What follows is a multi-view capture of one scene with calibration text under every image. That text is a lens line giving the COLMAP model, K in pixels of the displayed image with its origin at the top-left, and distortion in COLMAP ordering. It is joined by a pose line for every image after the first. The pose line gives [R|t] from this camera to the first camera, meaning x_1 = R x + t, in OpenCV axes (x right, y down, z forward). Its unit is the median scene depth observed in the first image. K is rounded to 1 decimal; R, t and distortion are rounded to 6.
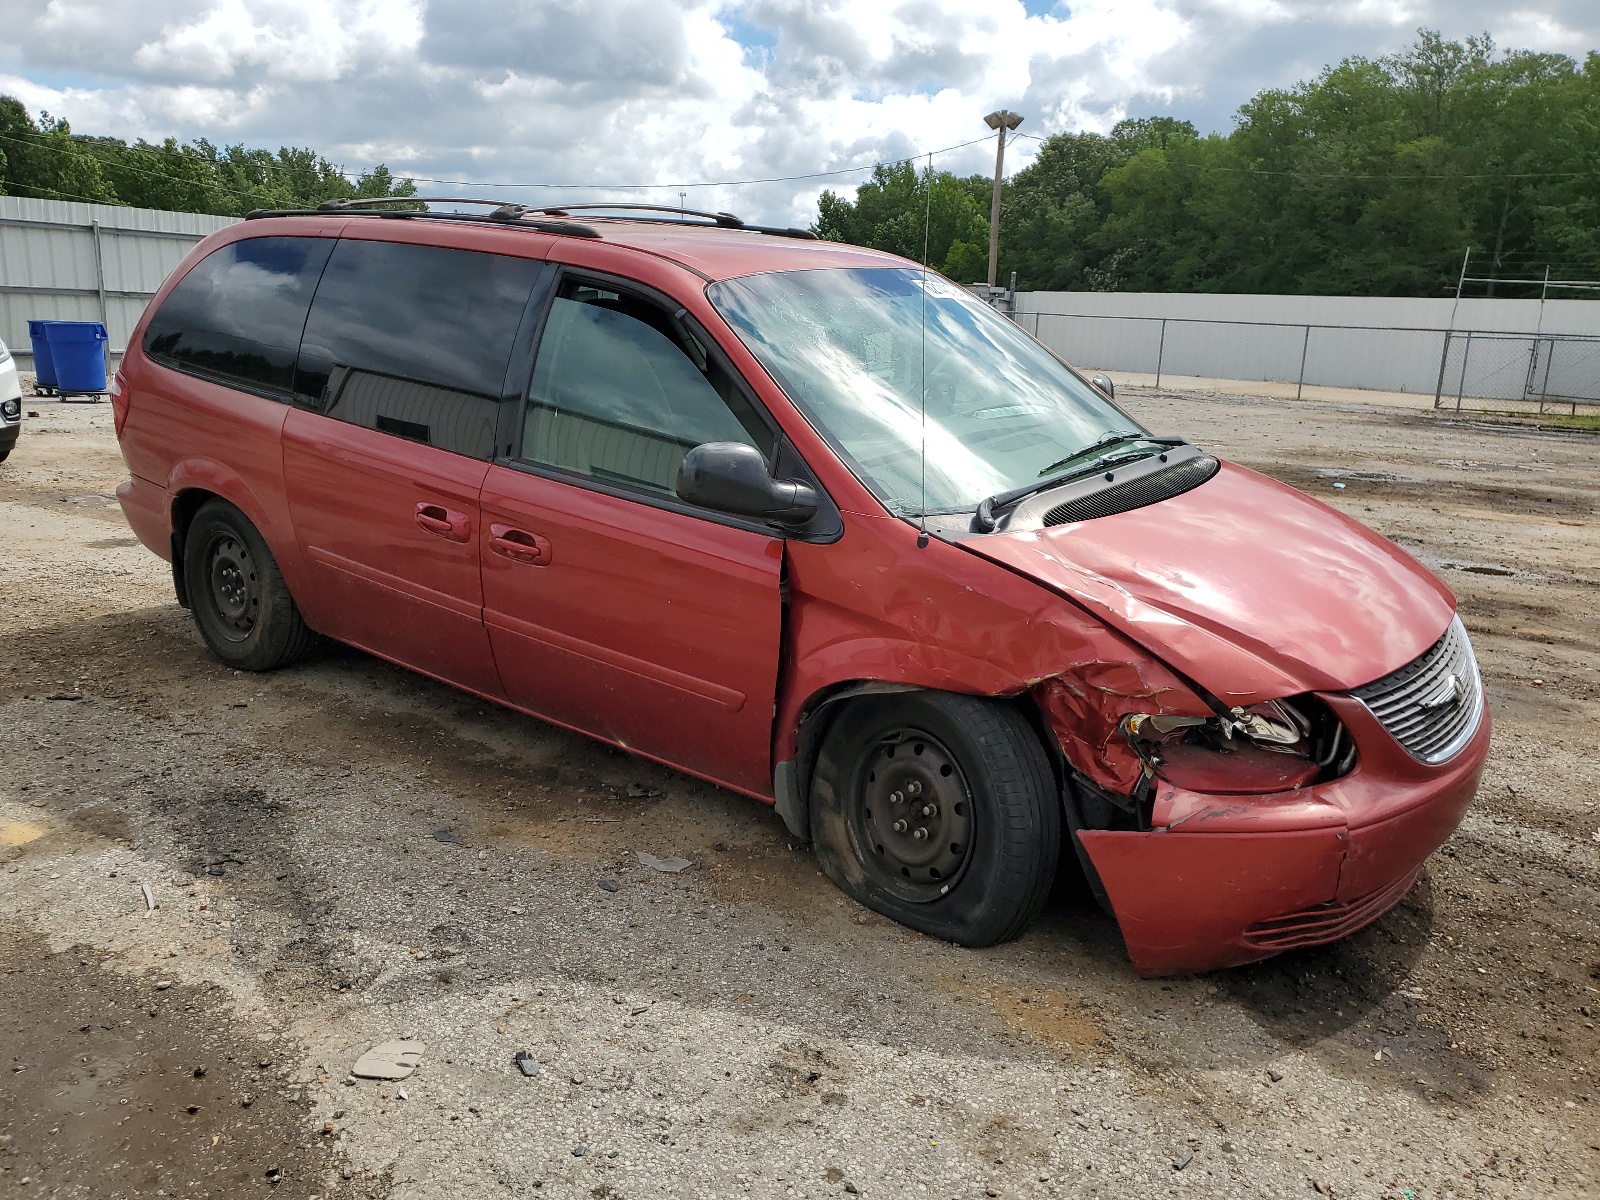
lens RADIAL K [[1219.9, 0, 800.0], [0, 1219.9, 600.0], [0, 0, 1]] dist [-0.005888, 0.039306]
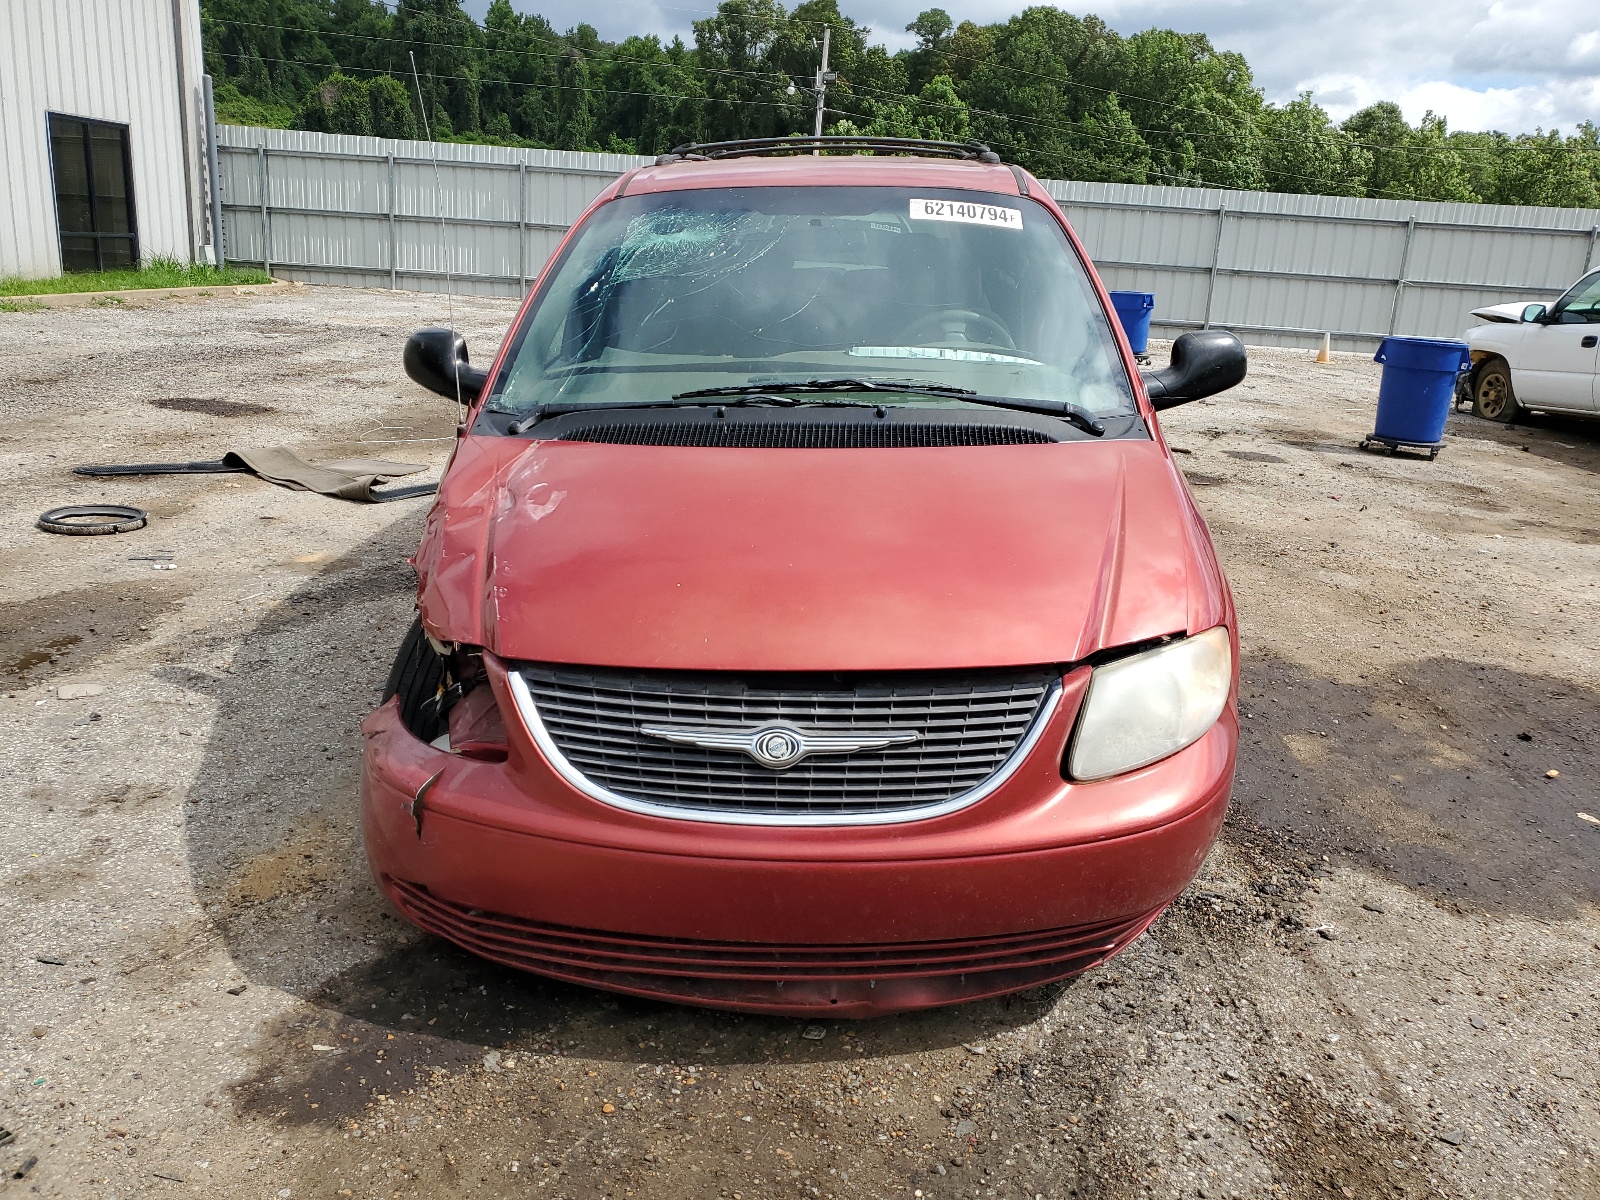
lens RADIAL K [[1244.9, 0, 800.0], [0, 1244.9, 600.0], [0, 0, 1]] dist [-0.001582, -0.002950]
pose [[0.580360, 0.226897, -0.782113, 1.244559], [-0.226563, 0.967472, 0.112552, -0.096013], [0.782209, 0.111877, 0.612888, 0.685436]]
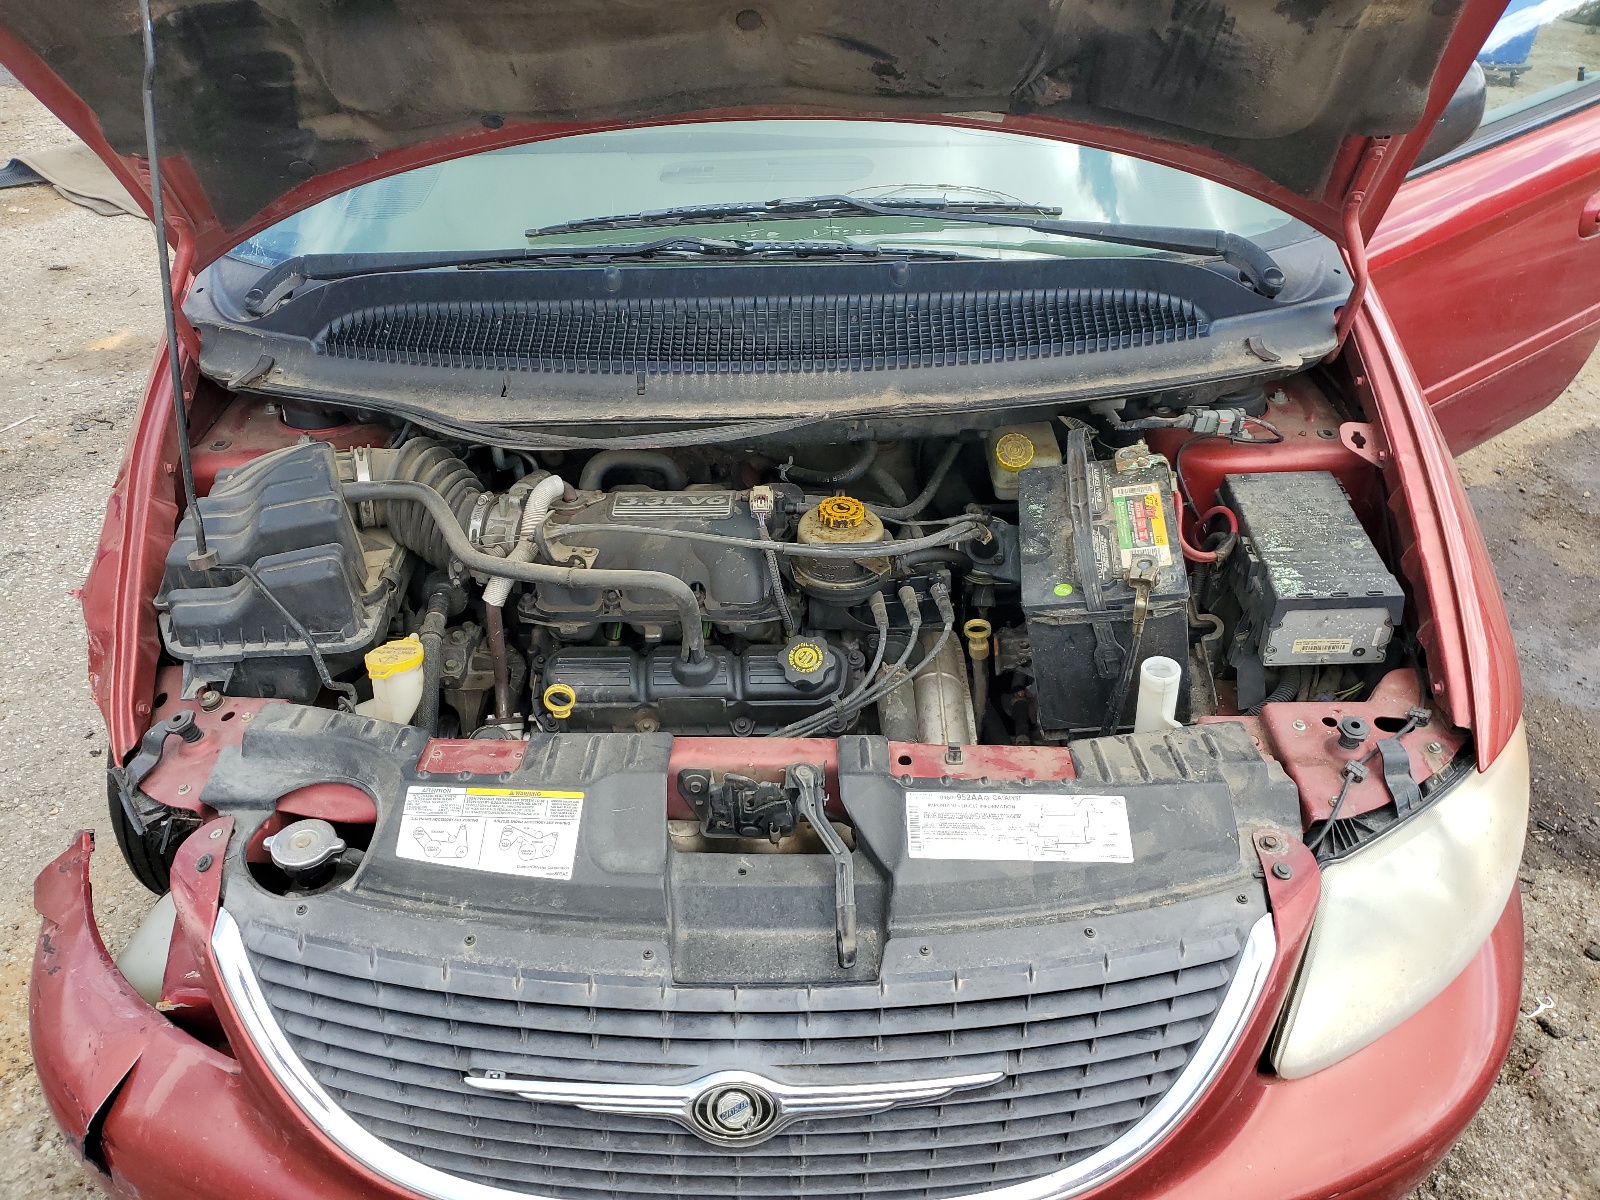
lens RADIAL K [[1219.9, 0, 800.0], [0, 1219.9, 600.0], [0, 0, 1]] dist [-0.005888, 0.039306]
pose [[0.610198, 0.429898, -0.665467, 0.833453], [-0.197766, 0.896034, 0.397506, -0.229257], [0.767168, -0.110950, 0.631778, 0.959790]]
